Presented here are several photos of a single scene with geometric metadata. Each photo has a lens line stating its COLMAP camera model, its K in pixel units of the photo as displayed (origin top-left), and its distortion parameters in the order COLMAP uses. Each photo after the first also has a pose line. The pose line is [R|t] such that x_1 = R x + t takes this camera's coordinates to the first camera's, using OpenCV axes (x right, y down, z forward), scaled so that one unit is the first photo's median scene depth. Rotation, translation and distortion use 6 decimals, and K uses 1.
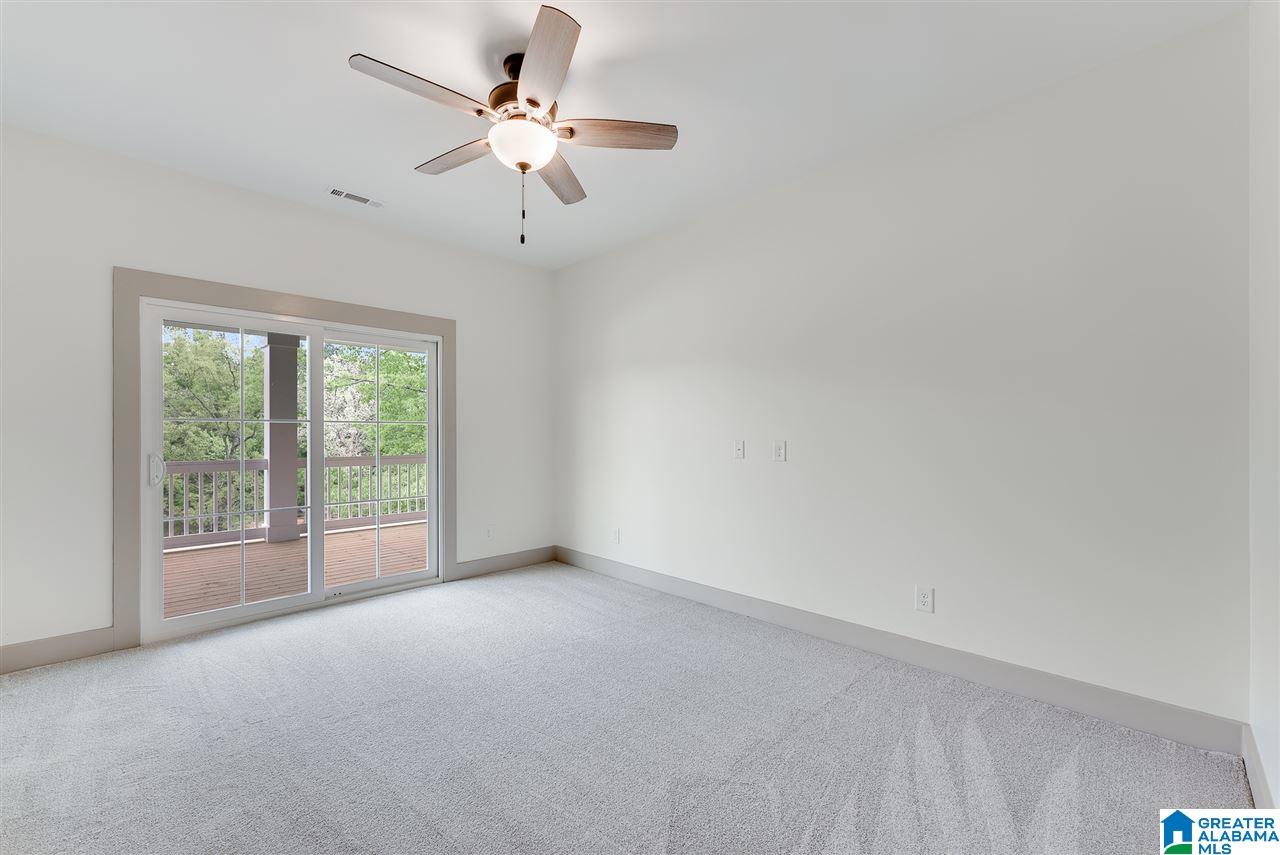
lens RADIAL K [[536.7, 0, 637.7], [0, 536.7, 433.4], [0, 0, 1]] dist [0.002362, 0.000139]
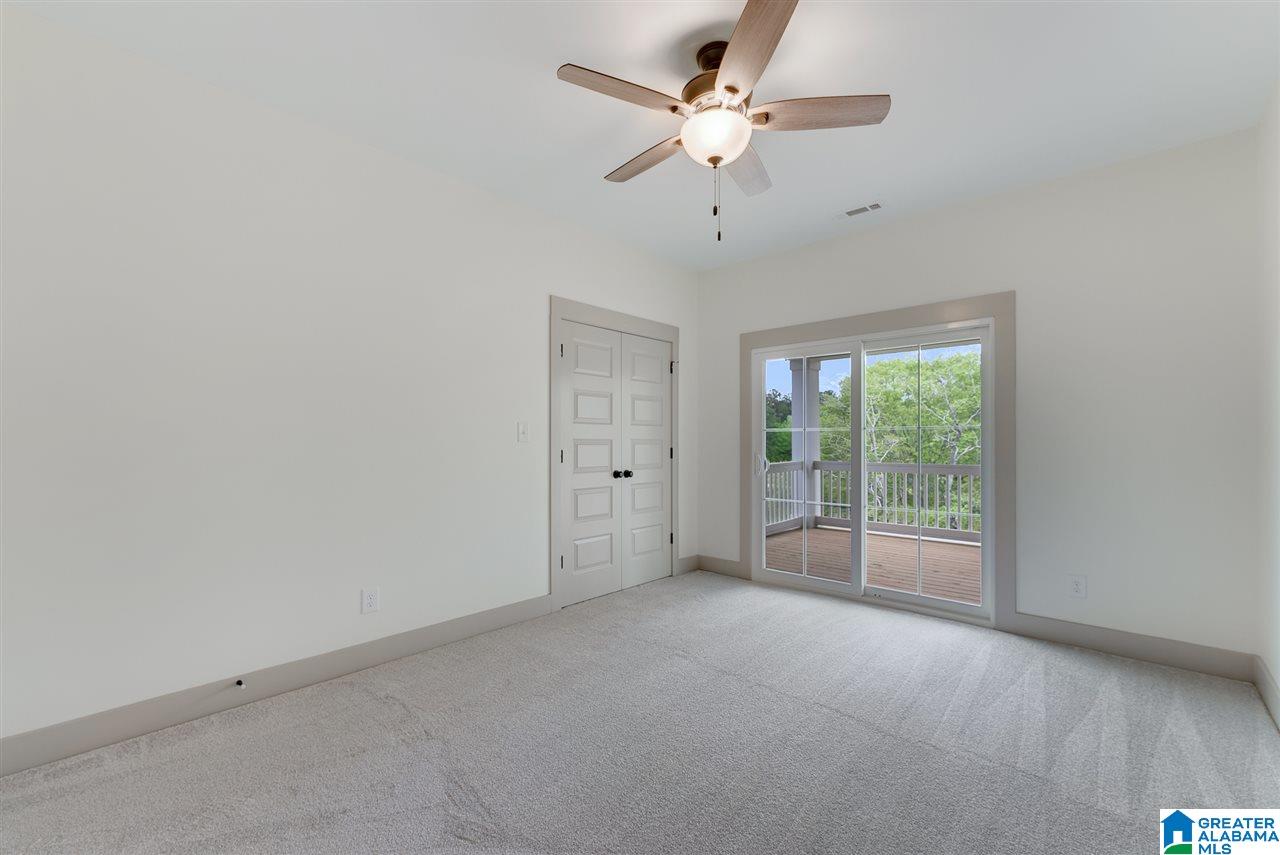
lens RADIAL K [[536.7, 0, 637.7], [0, 536.7, 433.4], [0, 0, 1]] dist [0.002362, 0.000139]
pose [[0.017875, -0.019093, -0.999658, 0.502170], [-0.001017, 0.999817, -0.019115, 0.010385], [0.999840, 0.001358, 0.017853, 0.565833]]
